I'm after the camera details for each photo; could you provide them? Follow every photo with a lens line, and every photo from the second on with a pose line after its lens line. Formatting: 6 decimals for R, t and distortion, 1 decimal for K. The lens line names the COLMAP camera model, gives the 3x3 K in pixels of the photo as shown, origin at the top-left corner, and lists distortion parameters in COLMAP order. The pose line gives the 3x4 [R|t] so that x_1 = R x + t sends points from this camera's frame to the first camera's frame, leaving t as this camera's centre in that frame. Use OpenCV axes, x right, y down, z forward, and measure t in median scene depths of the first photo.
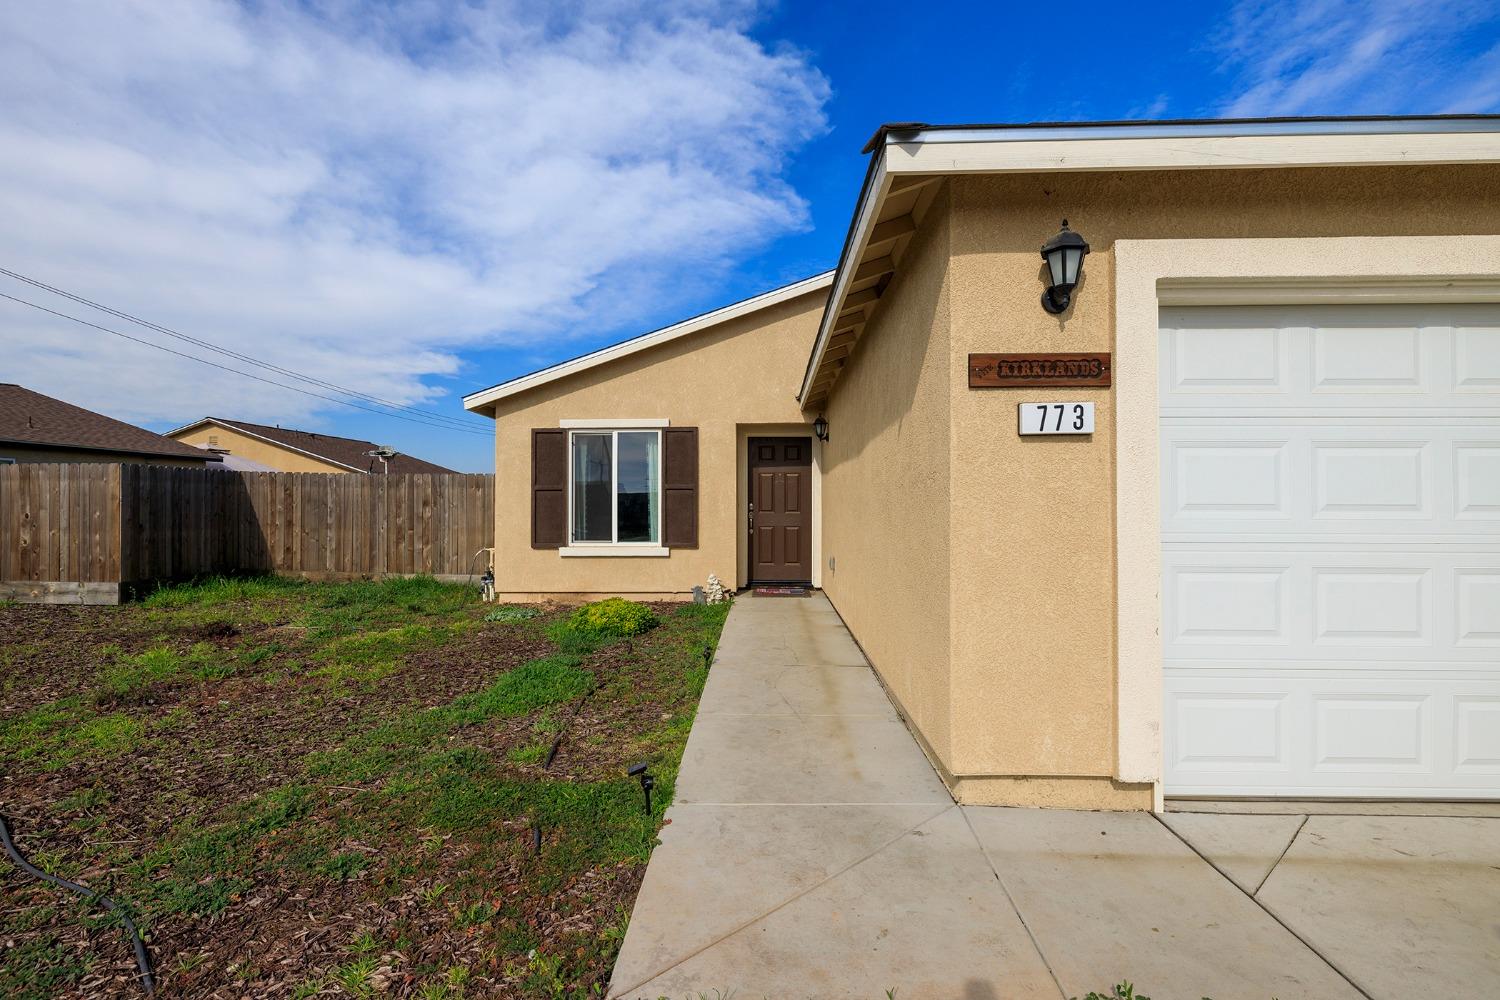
lens RADIAL K [[730.9, 0, 756.8], [0, 730.9, 501.1], [0, 0, 1]] dist [-0.011893, 0.002967]
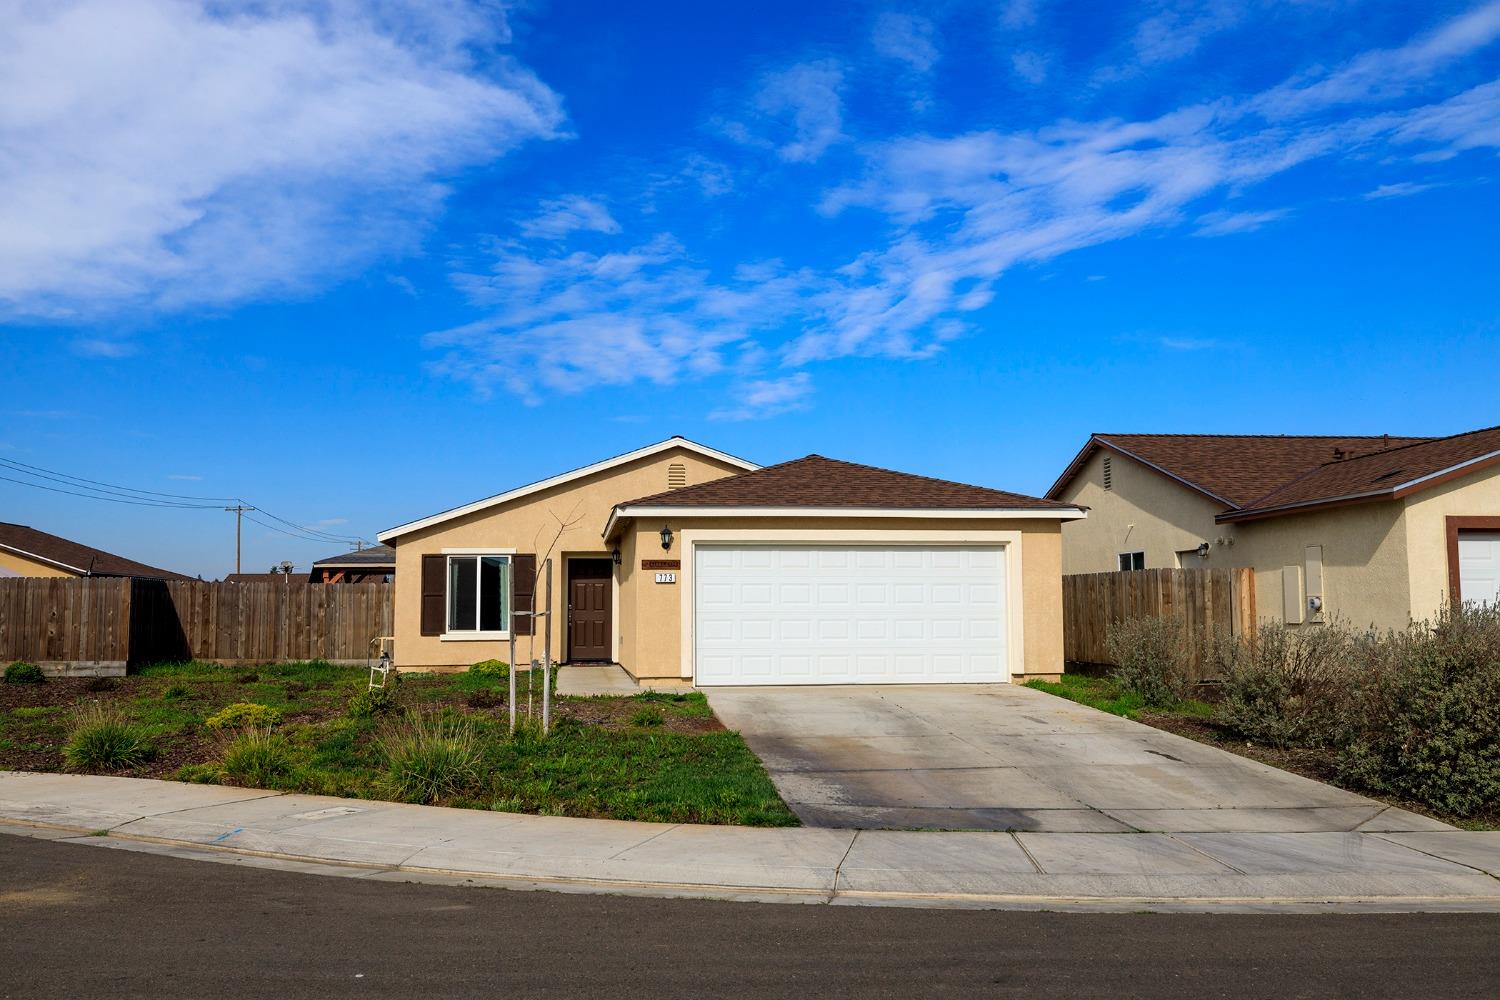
lens RADIAL K [[1365.7, 0, 751.8], [0, 1365.7, 501.6], [0, 0, 1]] dist [-0.011323, -0.017867]
pose [[0.989388, 0.007964, 0.145081, -0.048525], [0.003316, 0.996999, -0.077344, 0.010627], [-0.145261, 0.077004, 0.986392, -1.829545]]
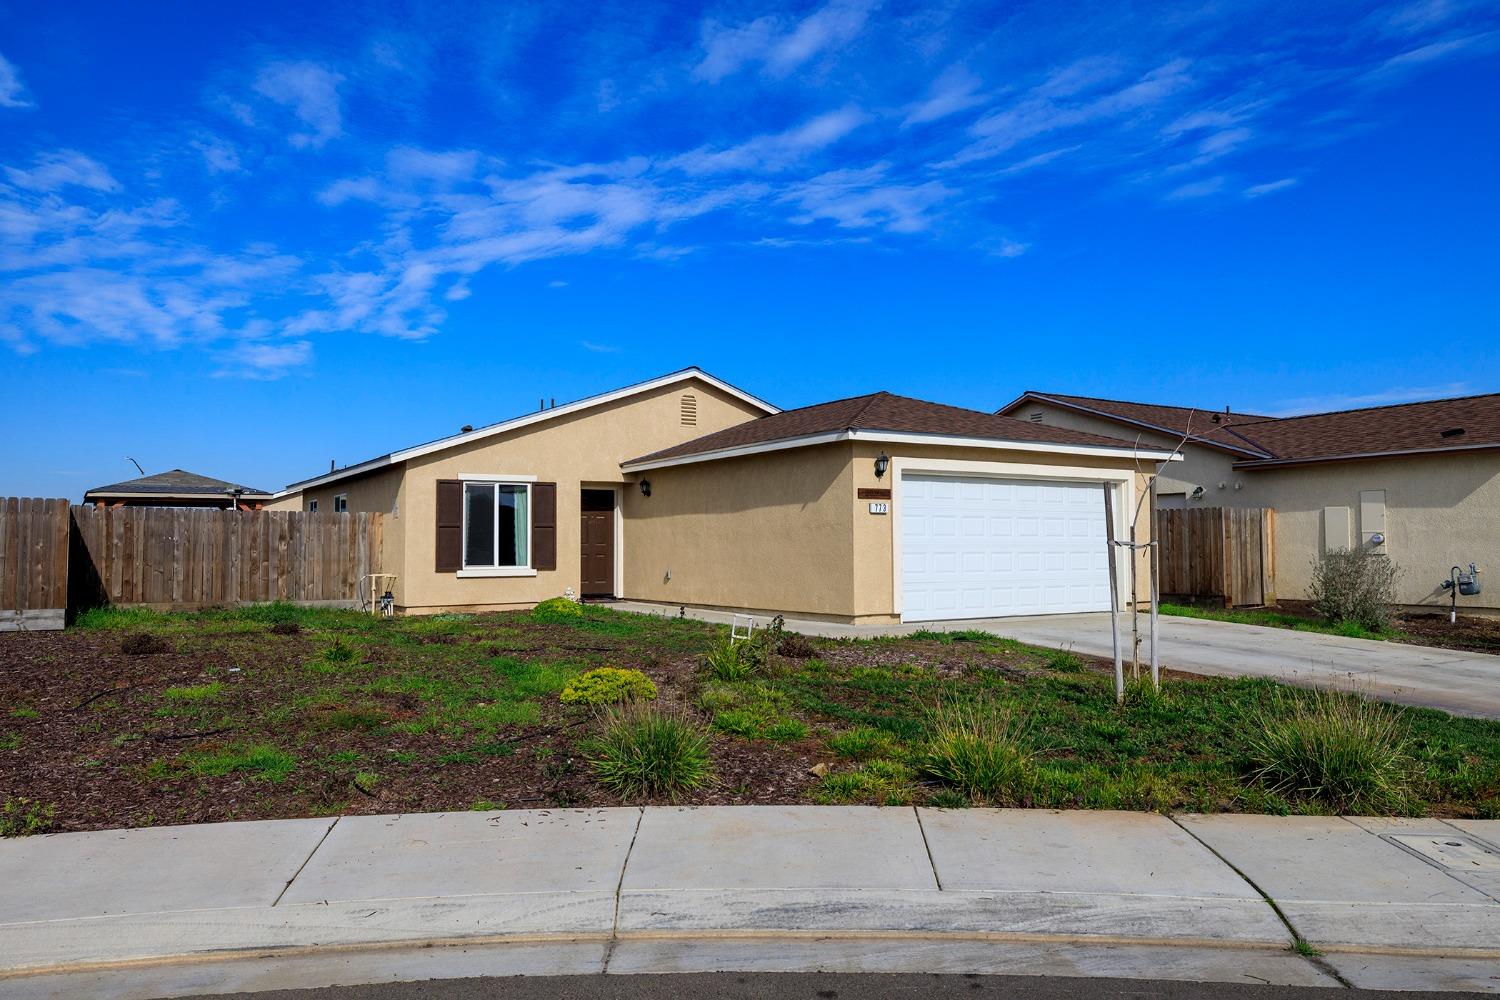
lens RADIAL K [[1075.9, 0, 741.7], [0, 1075.9, 569.7], [0, 0, 1]] dist [-0.004677, -0.008306]
pose [[0.829943, -0.012818, 0.557700, -0.920148], [0.000883, 0.999765, 0.021665, 0.020076], [-0.557847, -0.017488, 0.829760, -0.884668]]
